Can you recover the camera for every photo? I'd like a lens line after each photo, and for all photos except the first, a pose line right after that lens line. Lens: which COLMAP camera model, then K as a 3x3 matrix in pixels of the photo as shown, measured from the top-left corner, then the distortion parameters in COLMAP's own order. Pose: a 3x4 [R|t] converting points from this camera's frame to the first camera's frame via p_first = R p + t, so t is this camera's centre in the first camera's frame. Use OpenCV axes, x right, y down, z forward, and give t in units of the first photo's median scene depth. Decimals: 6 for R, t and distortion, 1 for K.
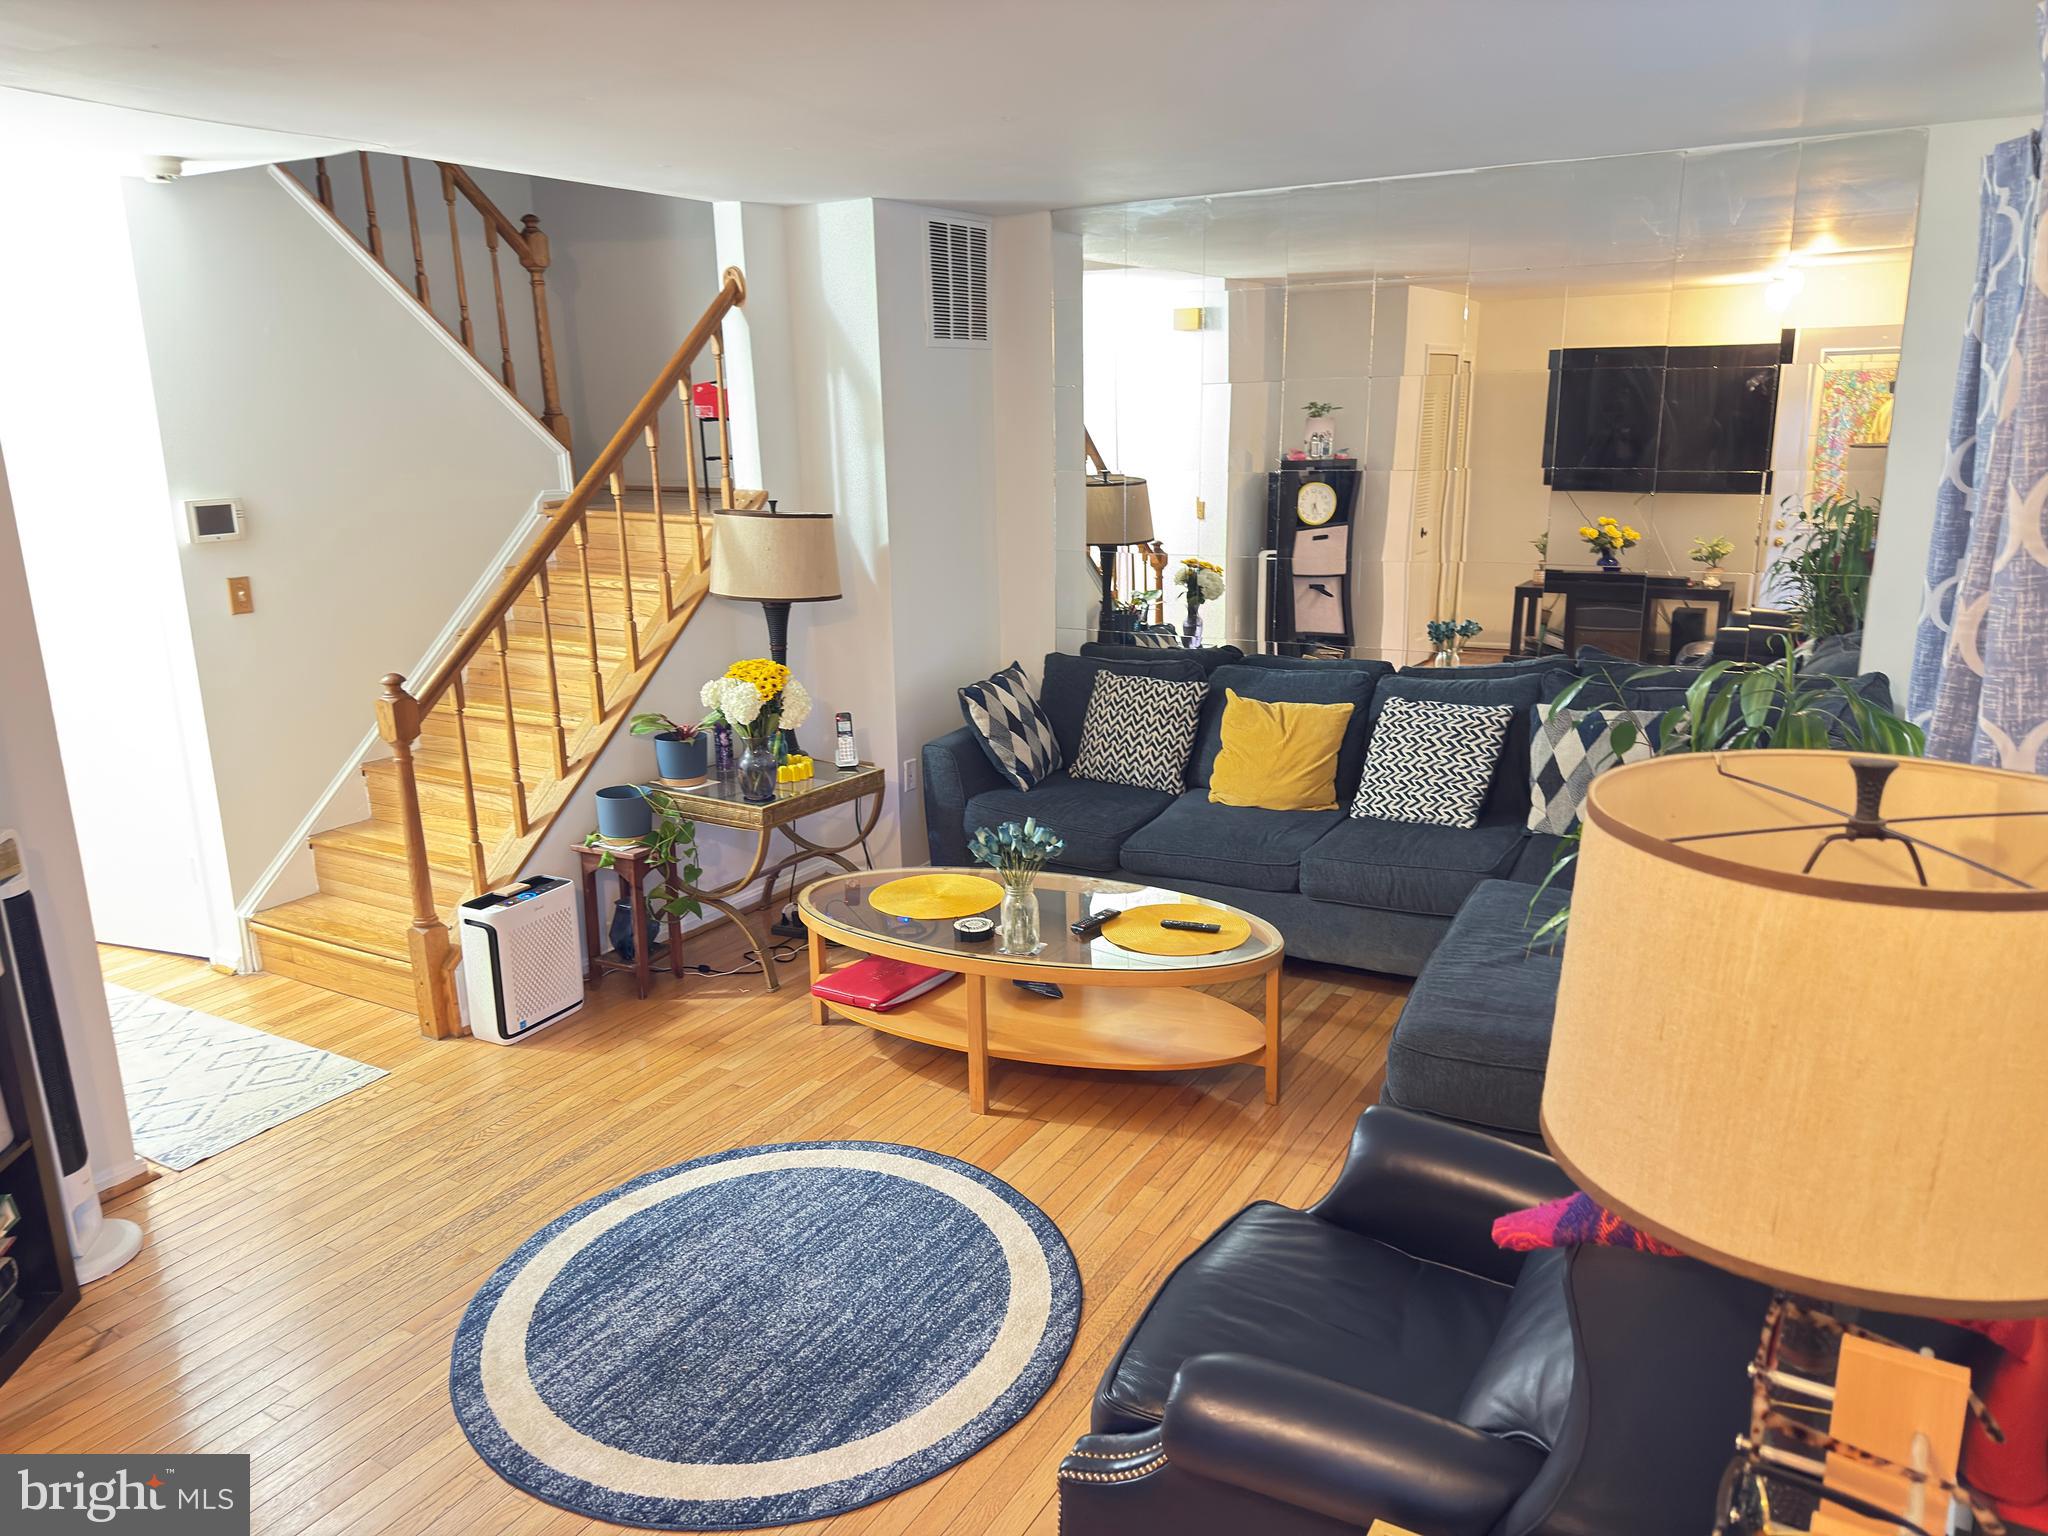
lens RADIAL K [[1435.6, 0, 1039.1], [0, 1435.6, 767.4], [0, 0, 1]] dist [0.056385, -0.065316]
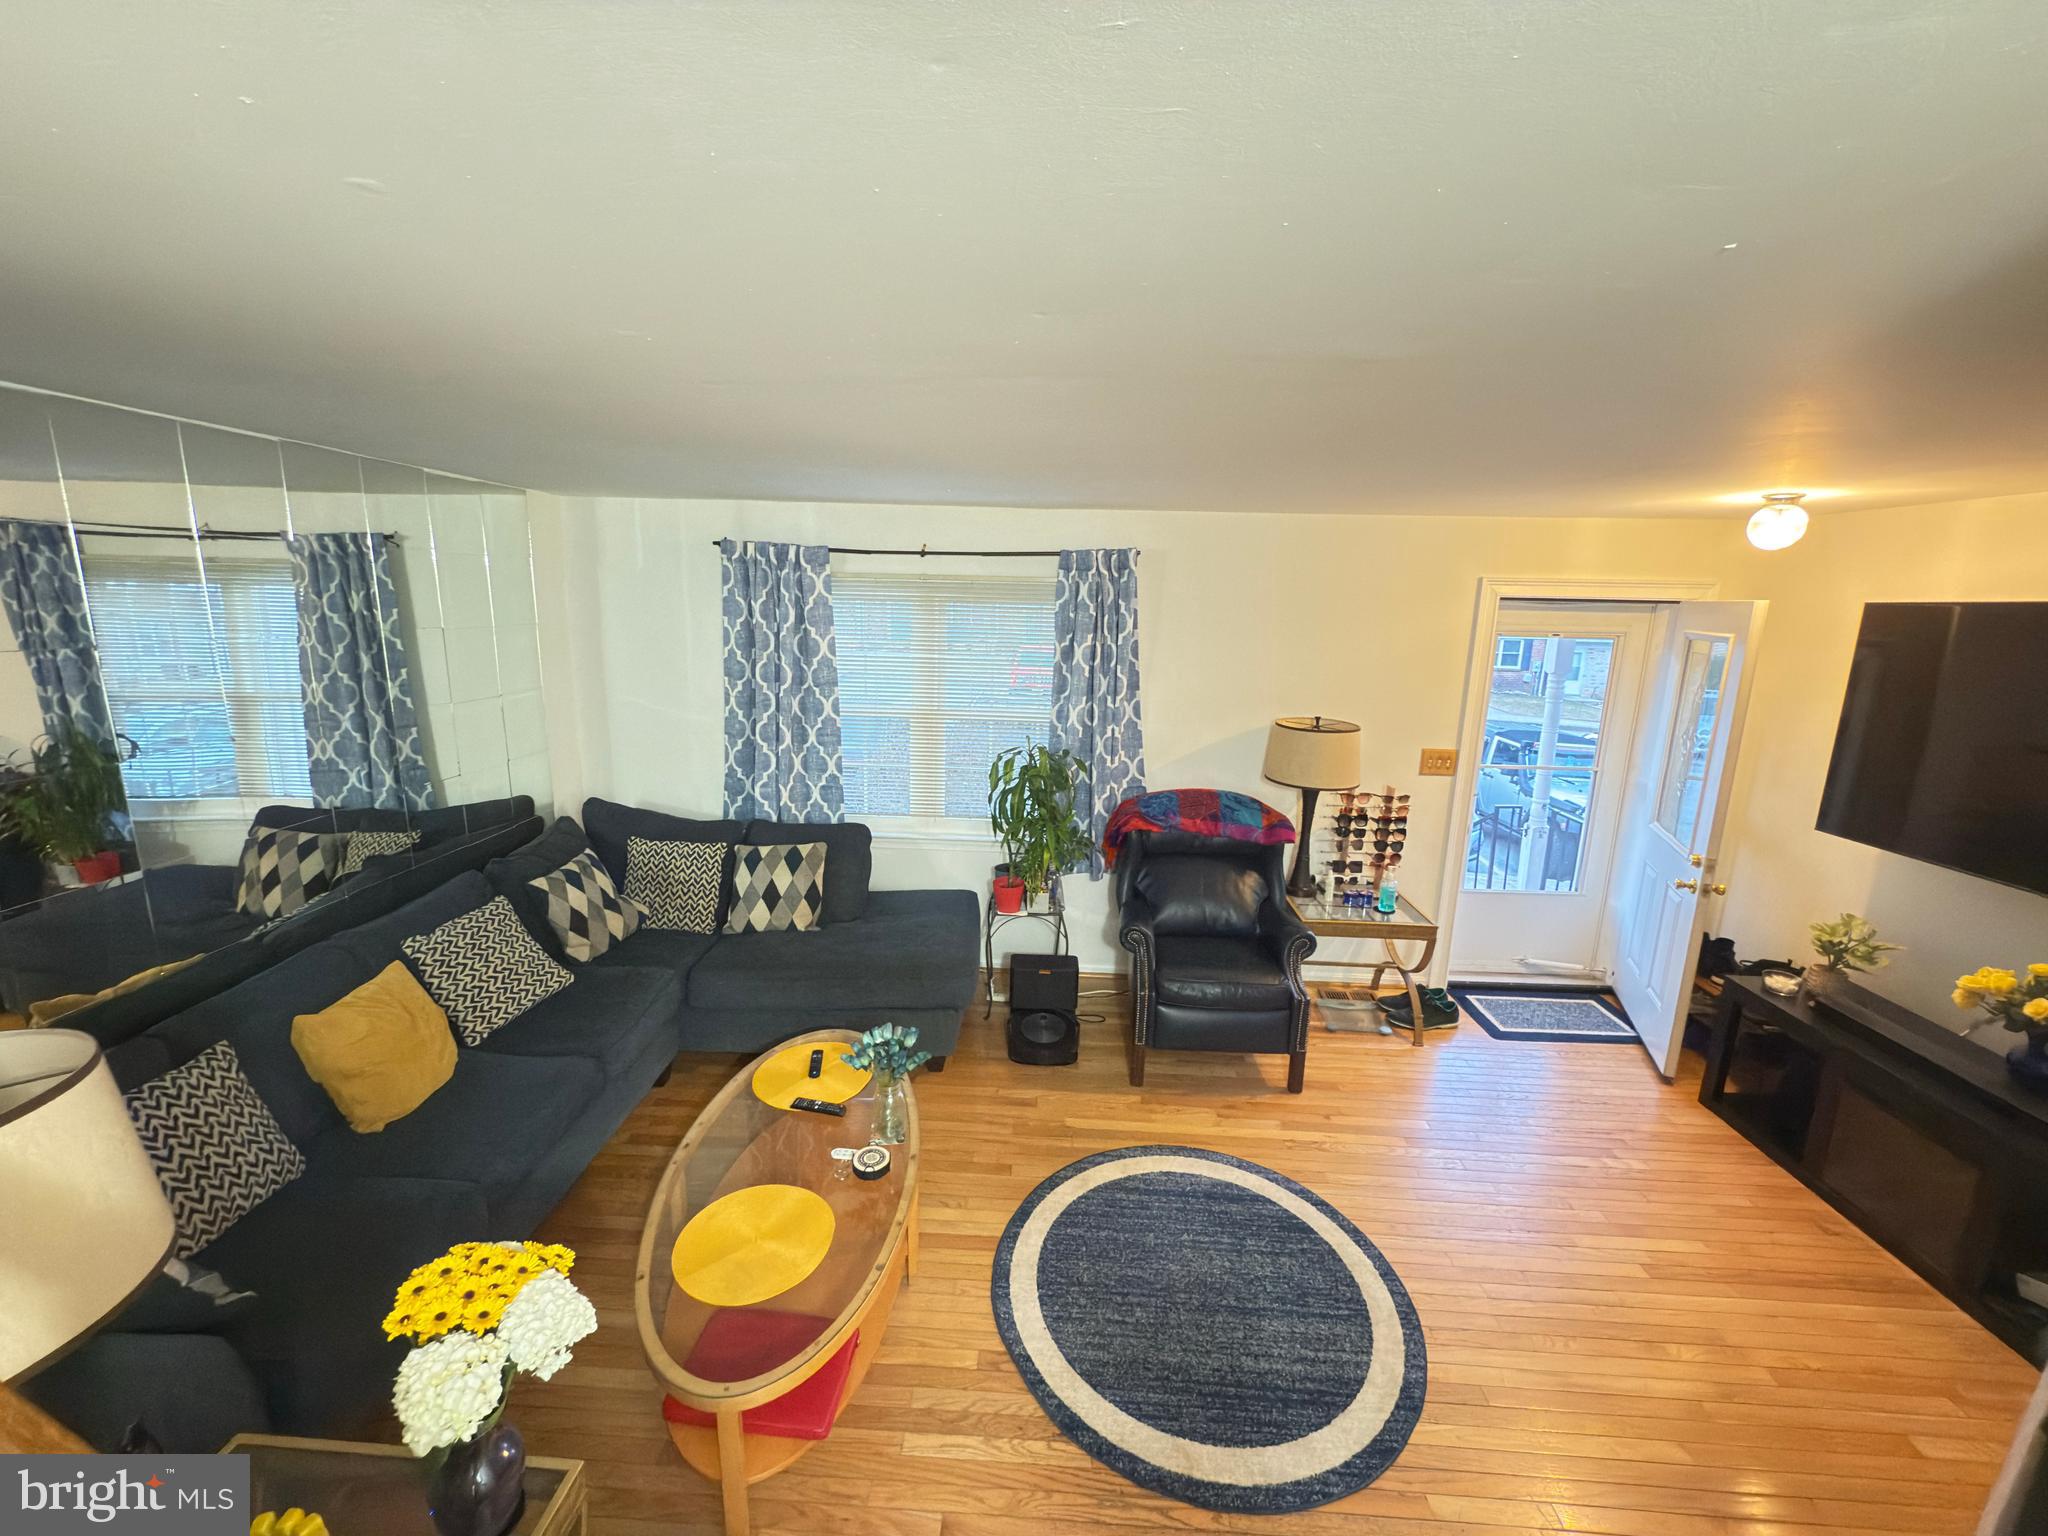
lens RADIAL K [[814.6, 0, 1025.4], [0, 814.6, 770.7], [0, 0, 1]] dist [0.000985, -0.000352]
pose [[-0.467552, -0.173046, 0.866862, -0.785565], [0.197962, 0.935246, 0.293471, -0.430573], [-0.861514, 0.308819, -0.403020, 1.432351]]
